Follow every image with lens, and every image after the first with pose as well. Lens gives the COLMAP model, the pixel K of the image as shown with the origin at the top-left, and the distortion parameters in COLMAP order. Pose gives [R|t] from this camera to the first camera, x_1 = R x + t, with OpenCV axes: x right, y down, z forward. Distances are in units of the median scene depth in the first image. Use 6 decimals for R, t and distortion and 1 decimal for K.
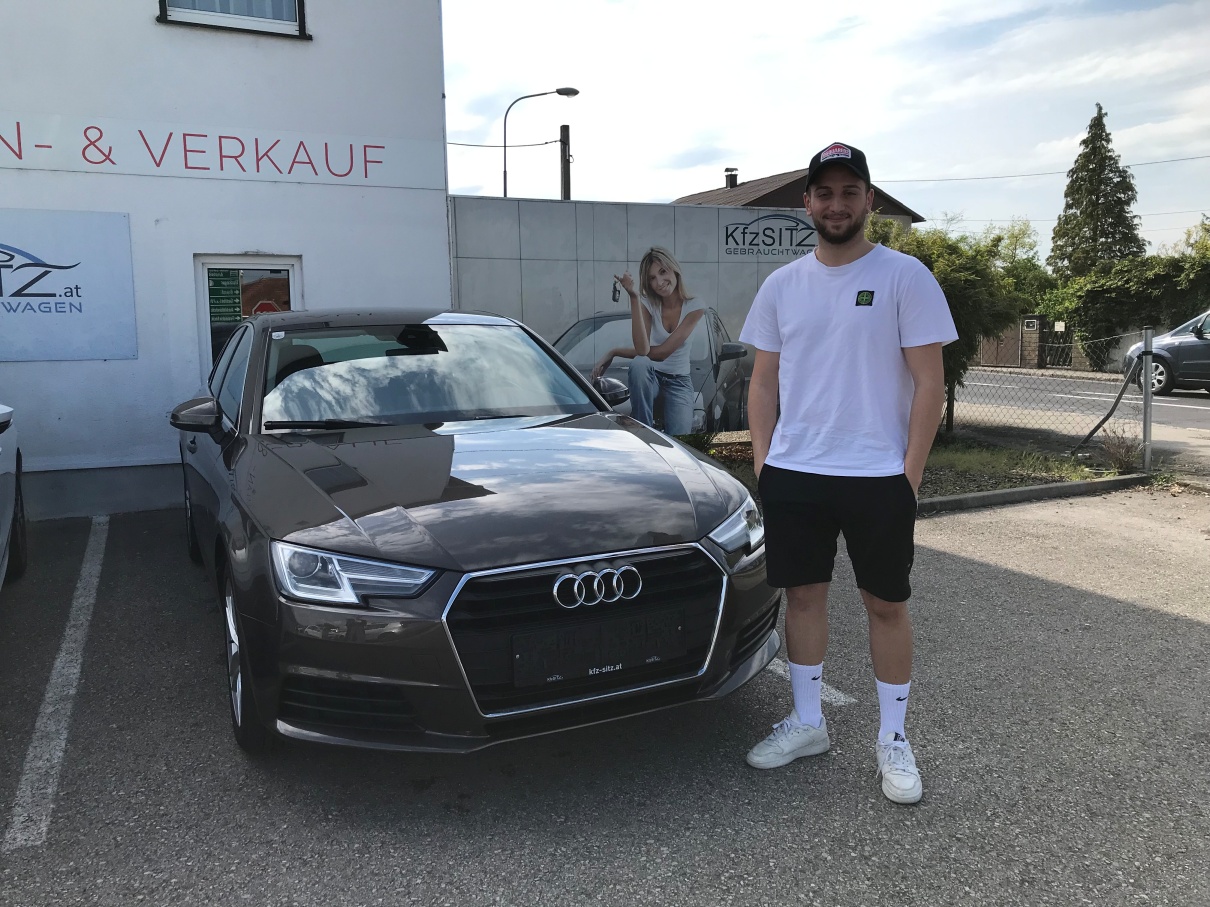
lens RADIAL K [[977.7, 0, 587.5], [0, 977.7, 436.5], [0, 0, 1]] dist [0.036323, -0.014463]
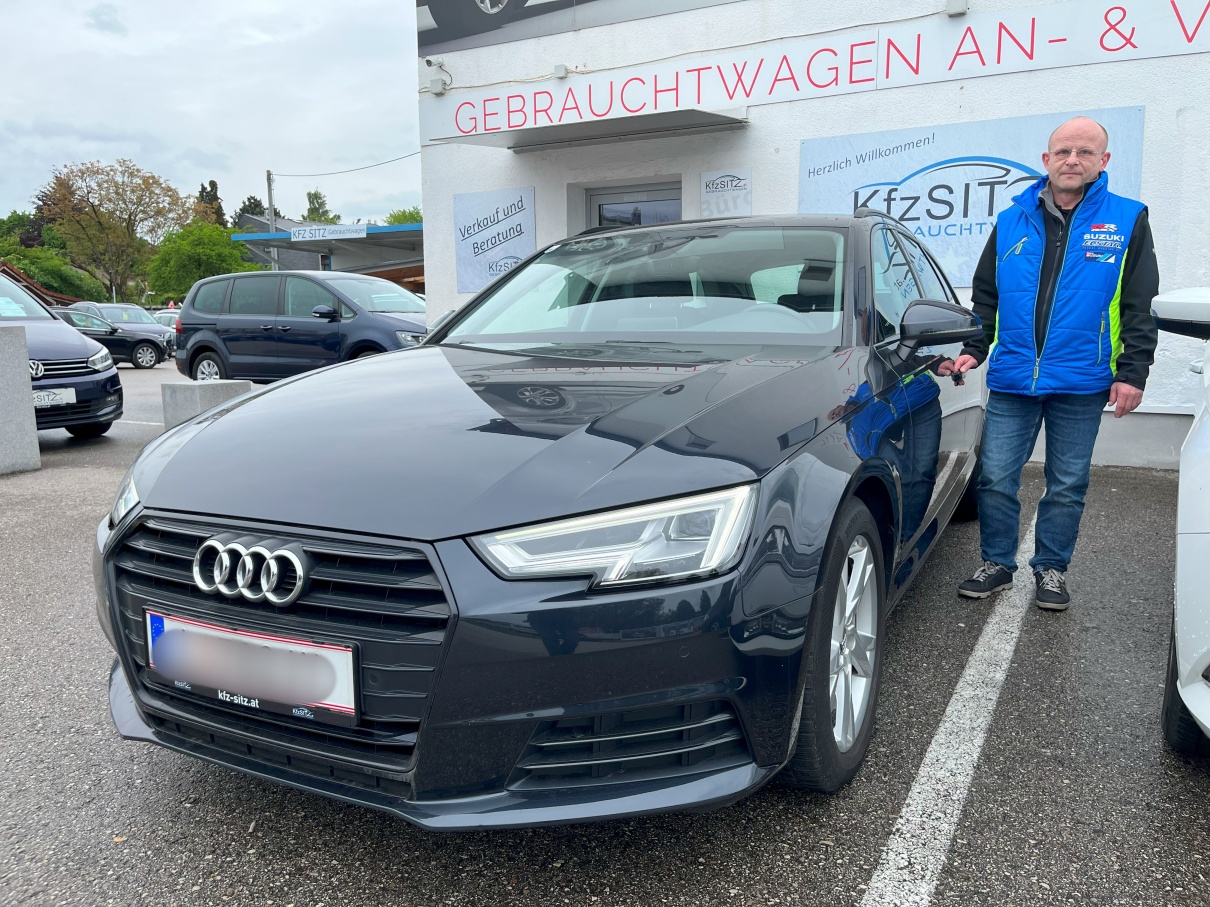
lens RADIAL K [[908.0, 0, 593.9], [0, 908.0, 450.3], [0, 0, 1]] dist [0.065221, -0.101888]
pose [[0.588515, 0.129851, -0.797990, -0.083861], [-0.086975, 0.991458, 0.097188, 0.023024], [0.803794, 0.012208, 0.594782, 0.166787]]
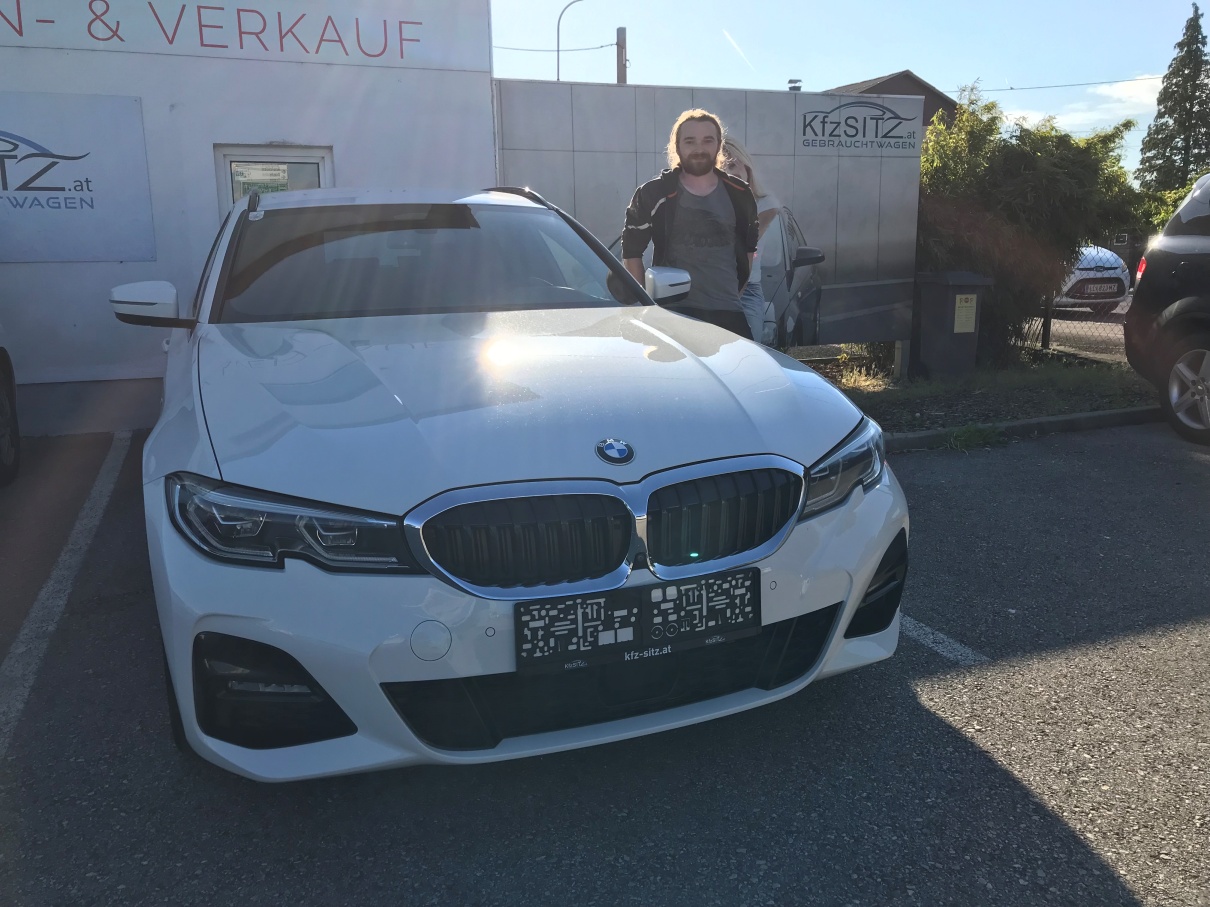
lens RADIAL K [[977.7, 0, 587.5], [0, 977.7, 436.5], [0, 0, 1]] dist [0.036323, -0.014463]
pose [[0.998514, 0.007308, -0.053996, -0.005471], [-0.003248, 0.997186, 0.074893, 0.013227], [0.054391, -0.074606, 0.995729, 0.091626]]
